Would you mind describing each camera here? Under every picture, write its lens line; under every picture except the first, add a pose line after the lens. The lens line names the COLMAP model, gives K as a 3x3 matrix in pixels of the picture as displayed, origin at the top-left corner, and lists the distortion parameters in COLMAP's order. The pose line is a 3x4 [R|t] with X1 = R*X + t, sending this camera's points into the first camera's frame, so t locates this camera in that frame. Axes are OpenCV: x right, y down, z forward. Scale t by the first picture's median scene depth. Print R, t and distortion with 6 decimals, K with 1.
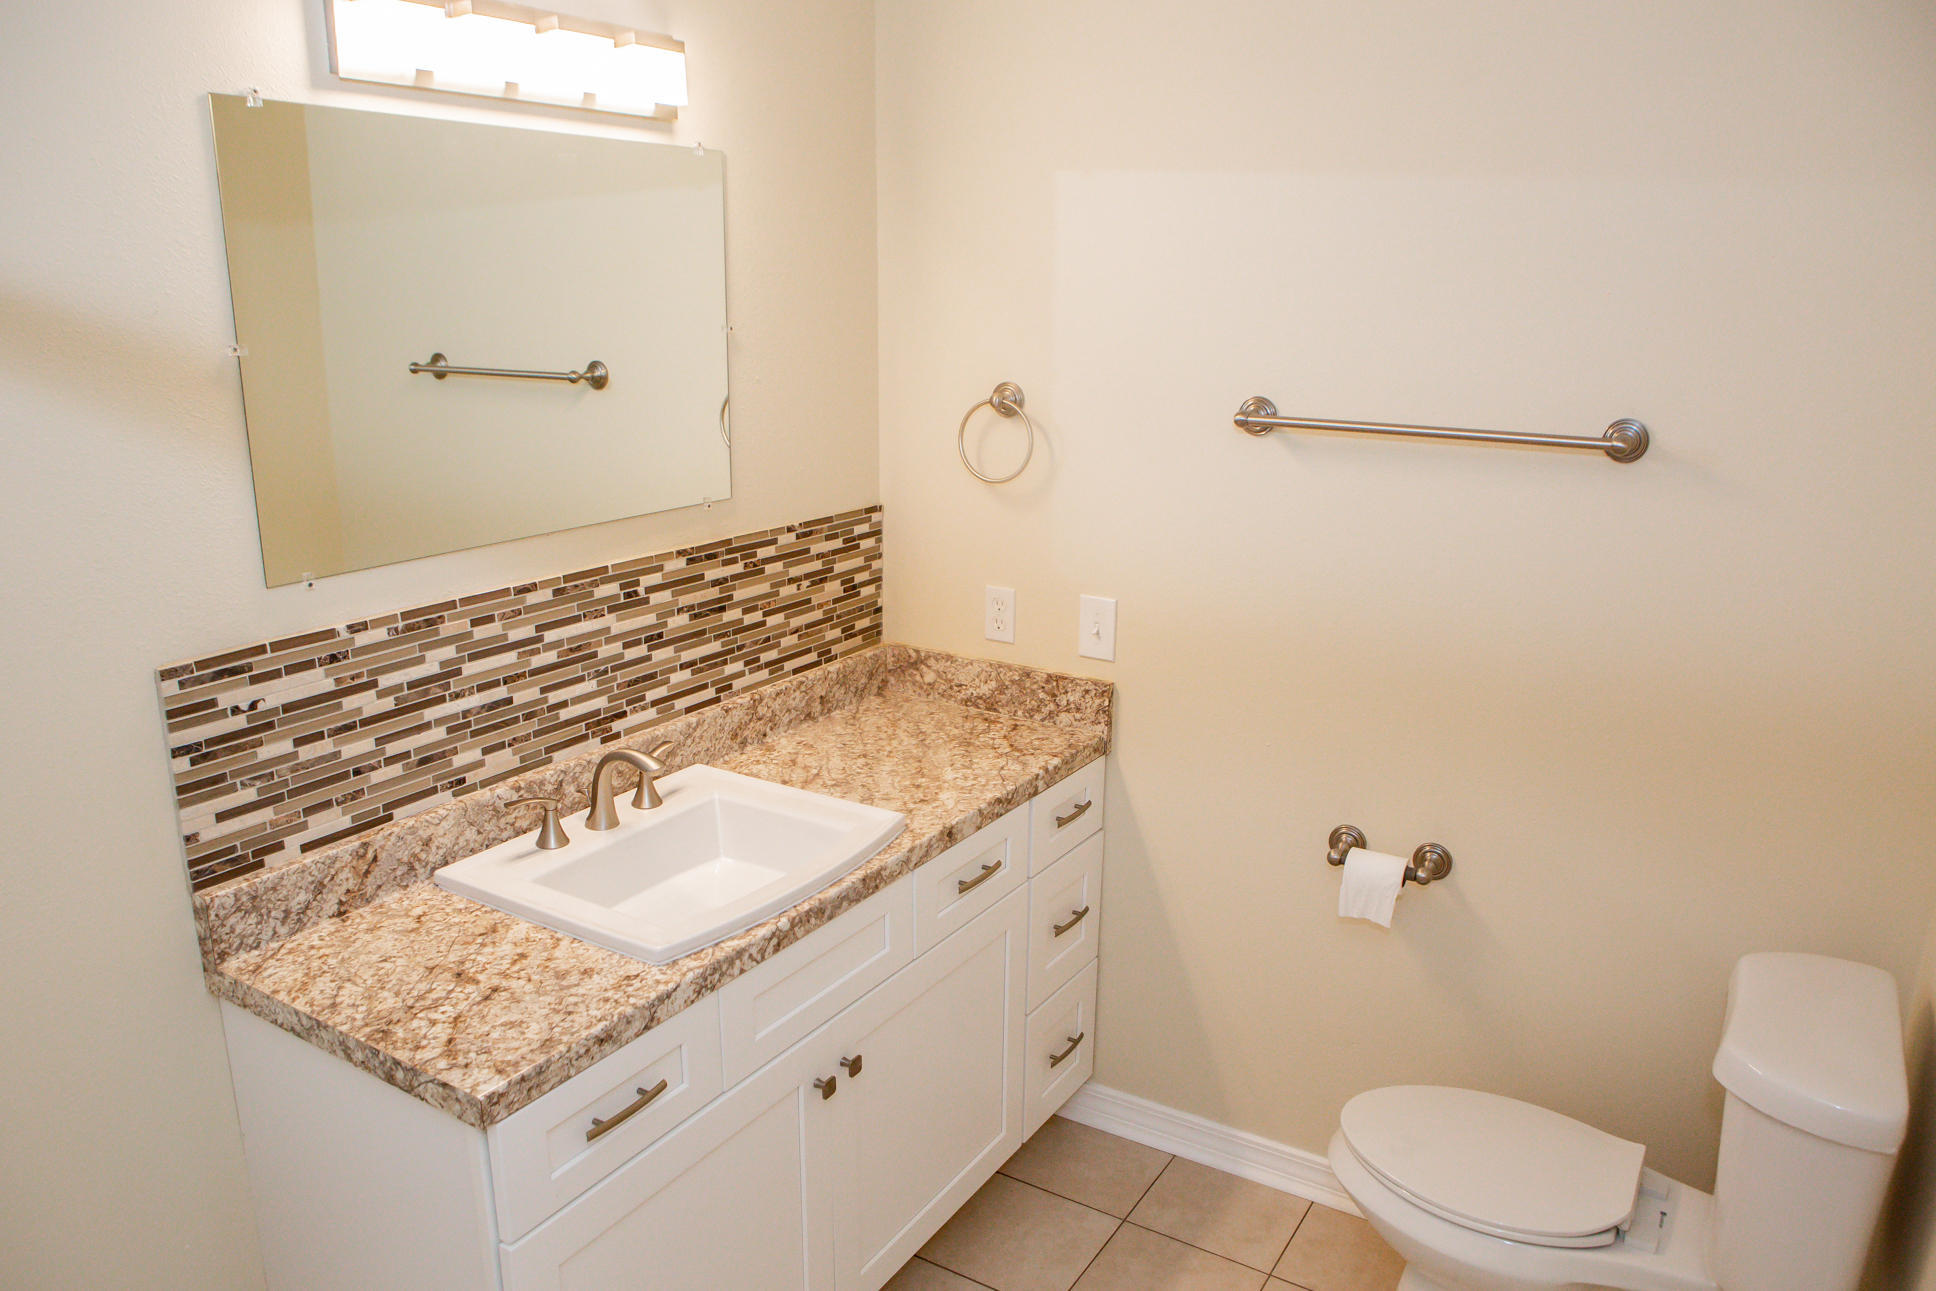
lens RADIAL K [[1359.8, 0, 967.1], [0, 1359.8, 664.2], [0, 0, 1]] dist [-0.113849, 0.088635]
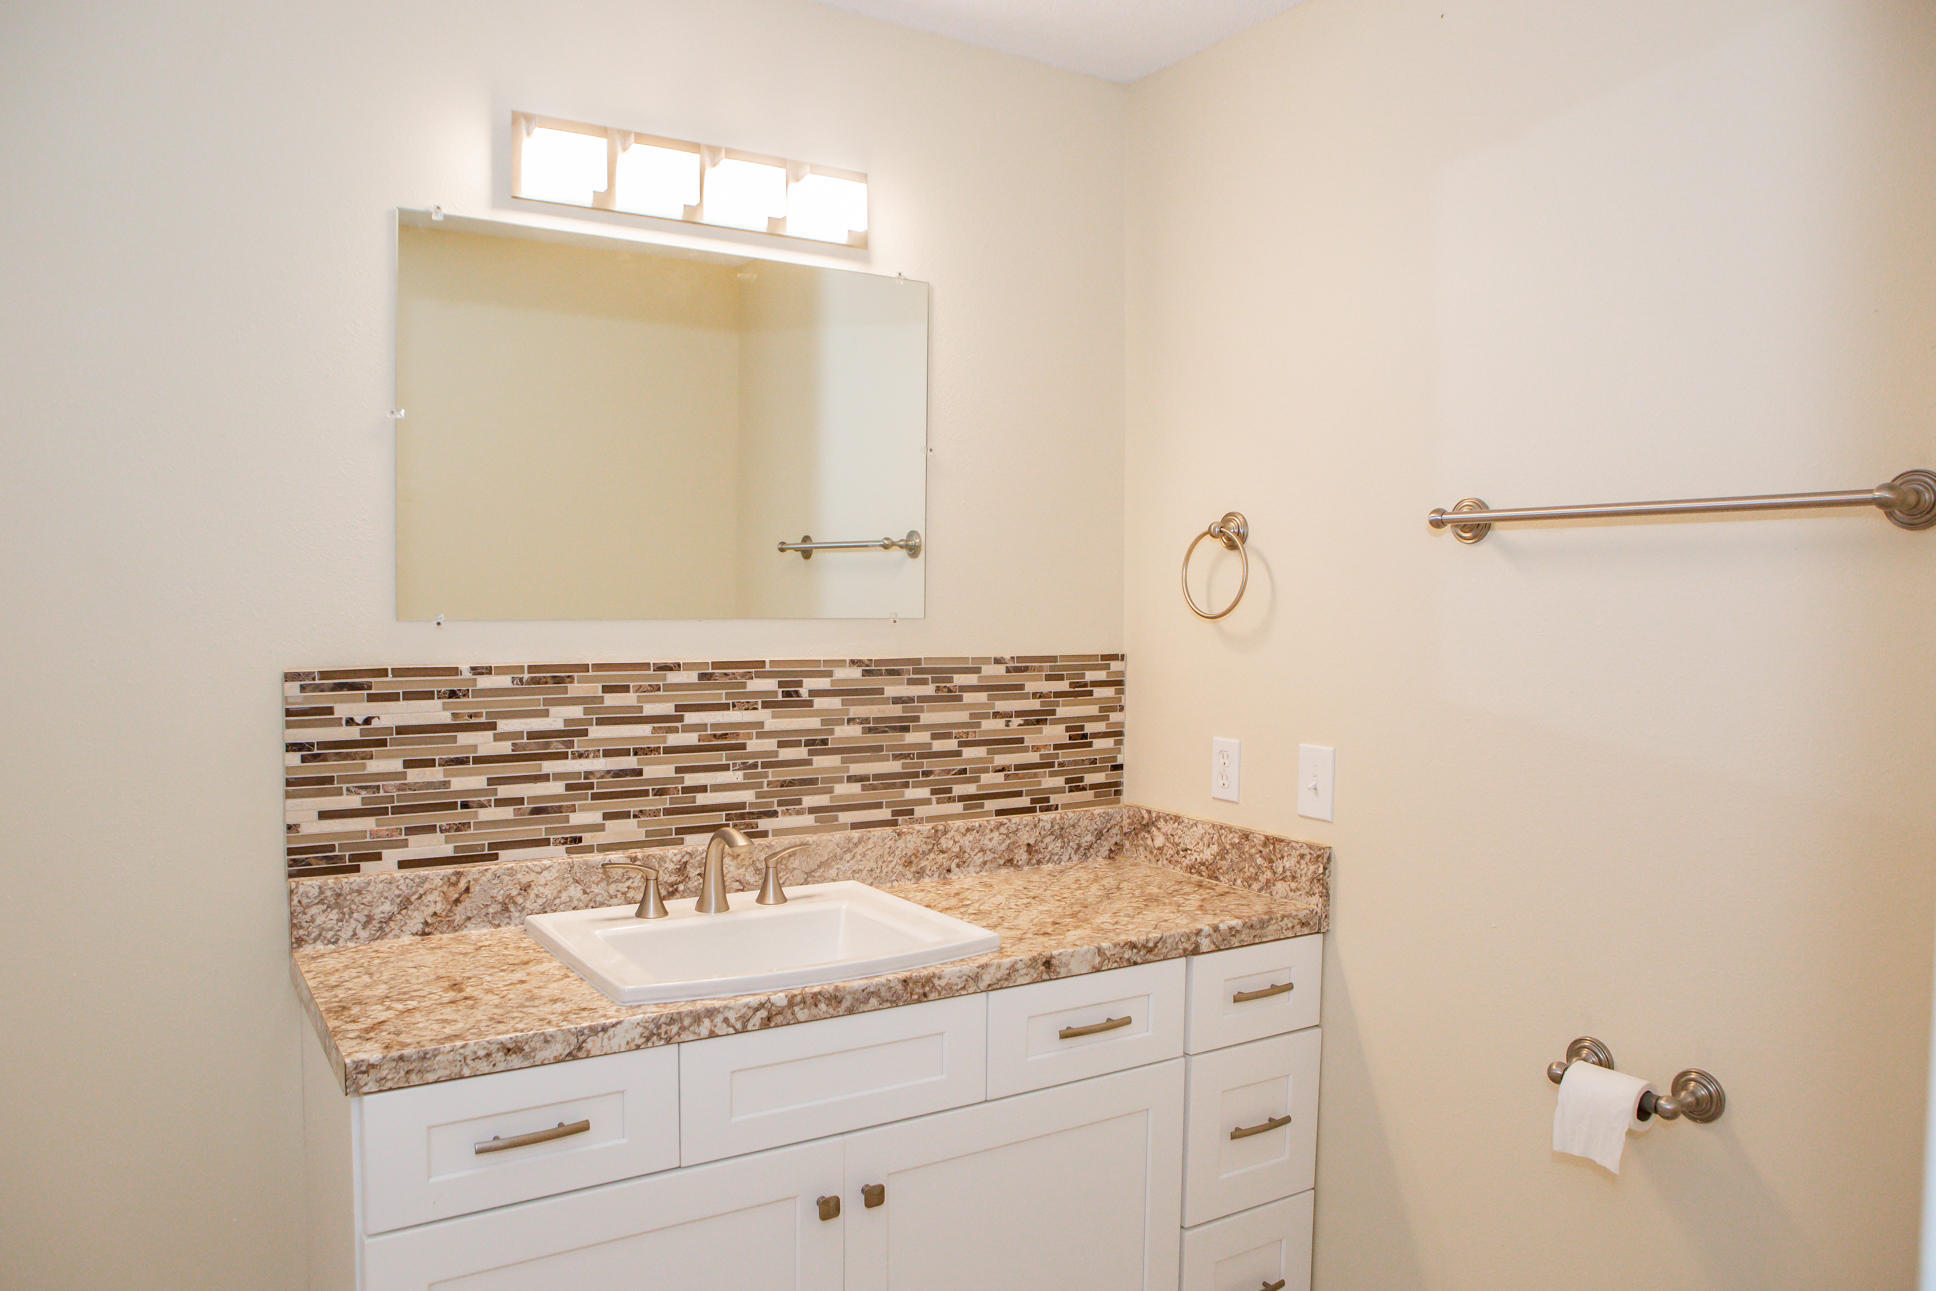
lens RADIAL K [[1359.8, 0, 967.1], [0, 1359.8, 664.2], [0, 0, 1]] dist [-0.113849, 0.088635]
pose [[0.903513, 0.021827, -0.428005, 0.337885], [-0.117340, 0.973137, -0.198078, 0.124788], [0.412184, 0.229188, 0.881803, 0.169512]]
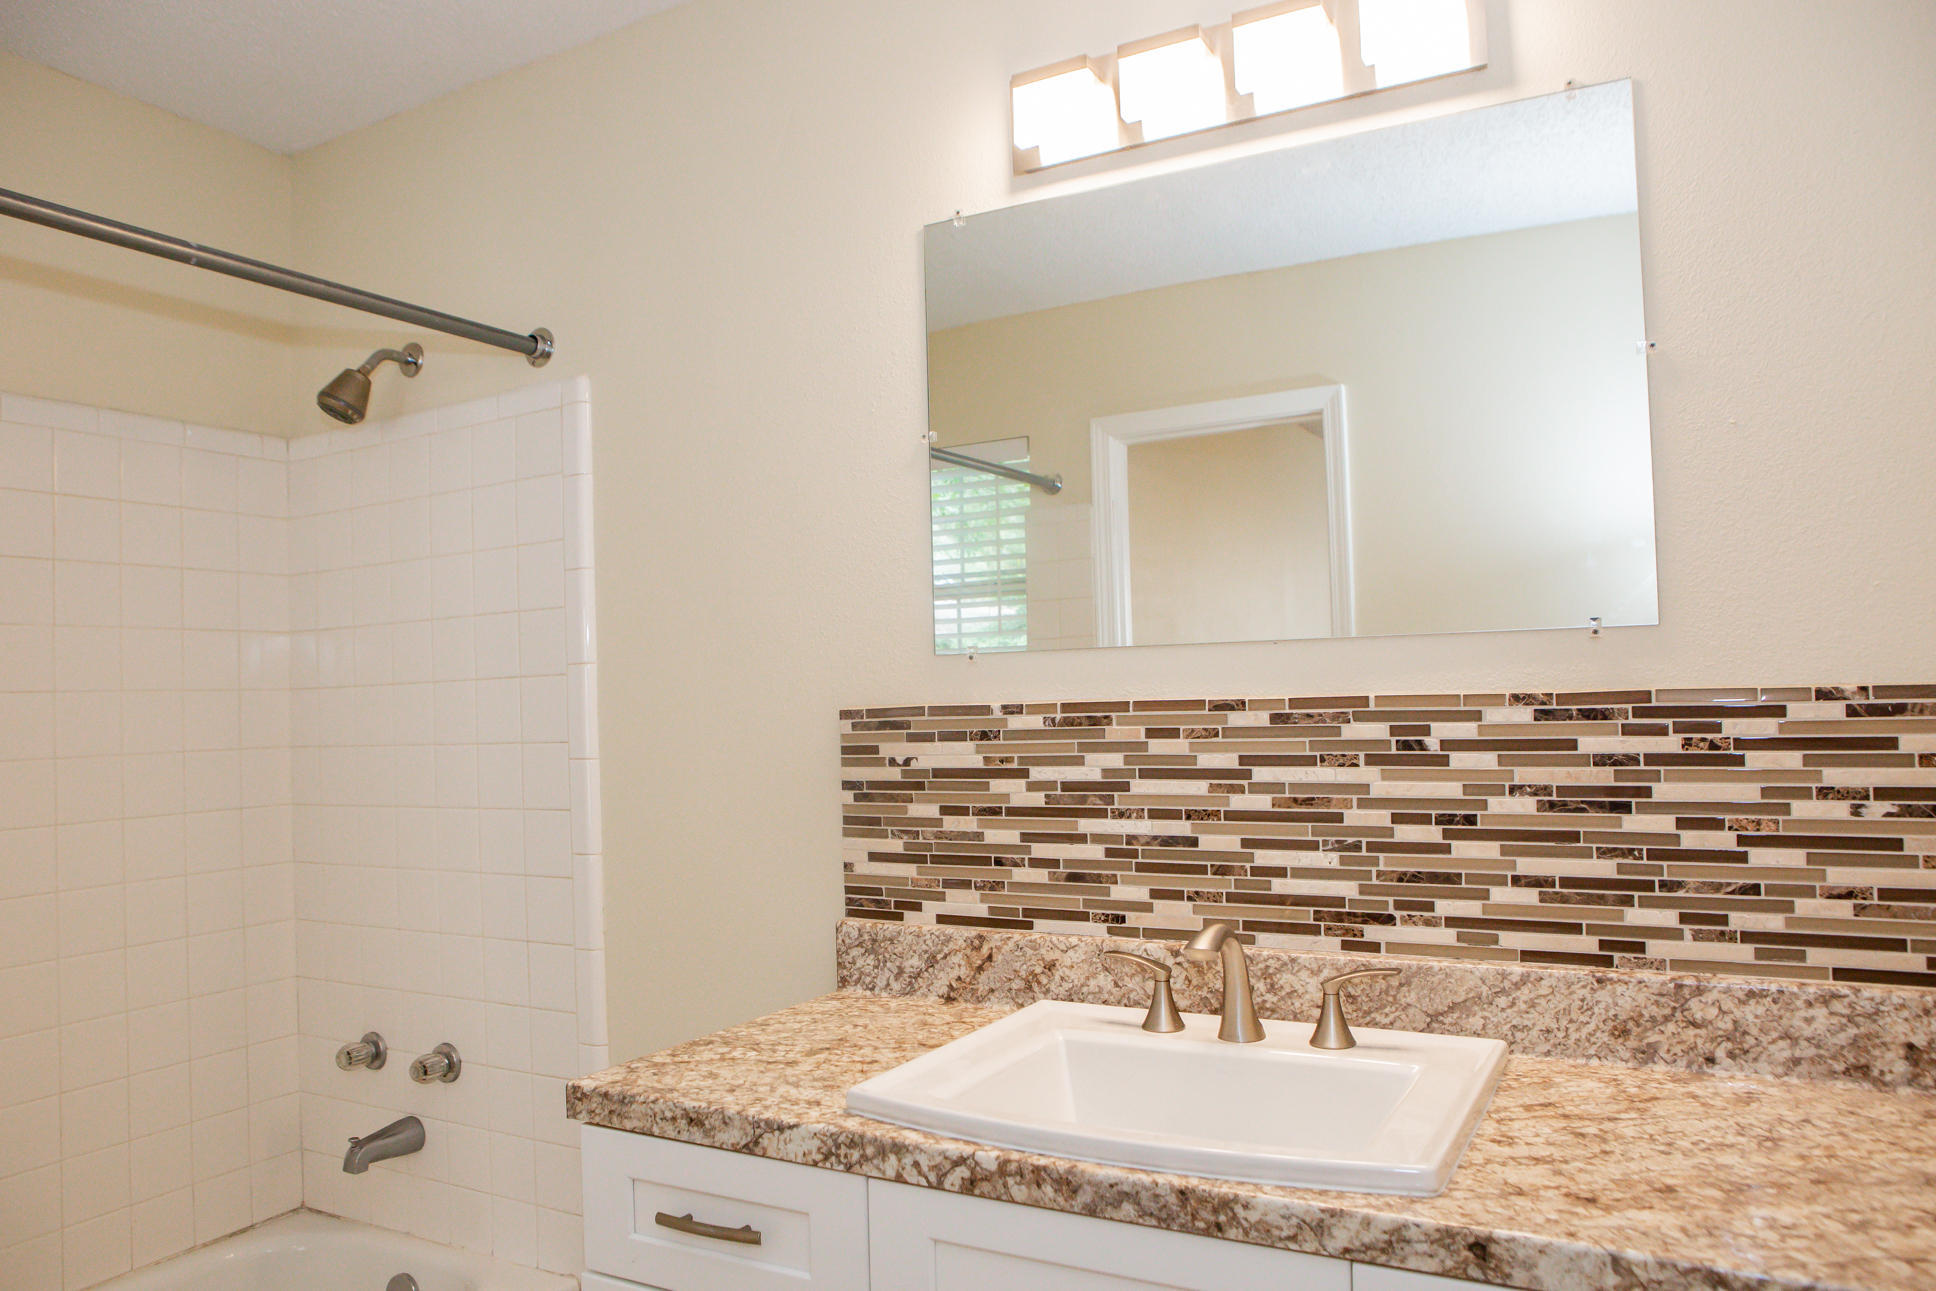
lens RADIAL K [[1359.8, 0, 967.1], [0, 1359.8, 664.2], [0, 0, 1]] dist [-0.113849, 0.088635]
pose [[0.051622, -0.034573, -0.998068, 0.469323], [-0.245416, 0.968315, -0.046236, -0.005016], [0.968043, 0.247328, 0.041501, 0.823640]]
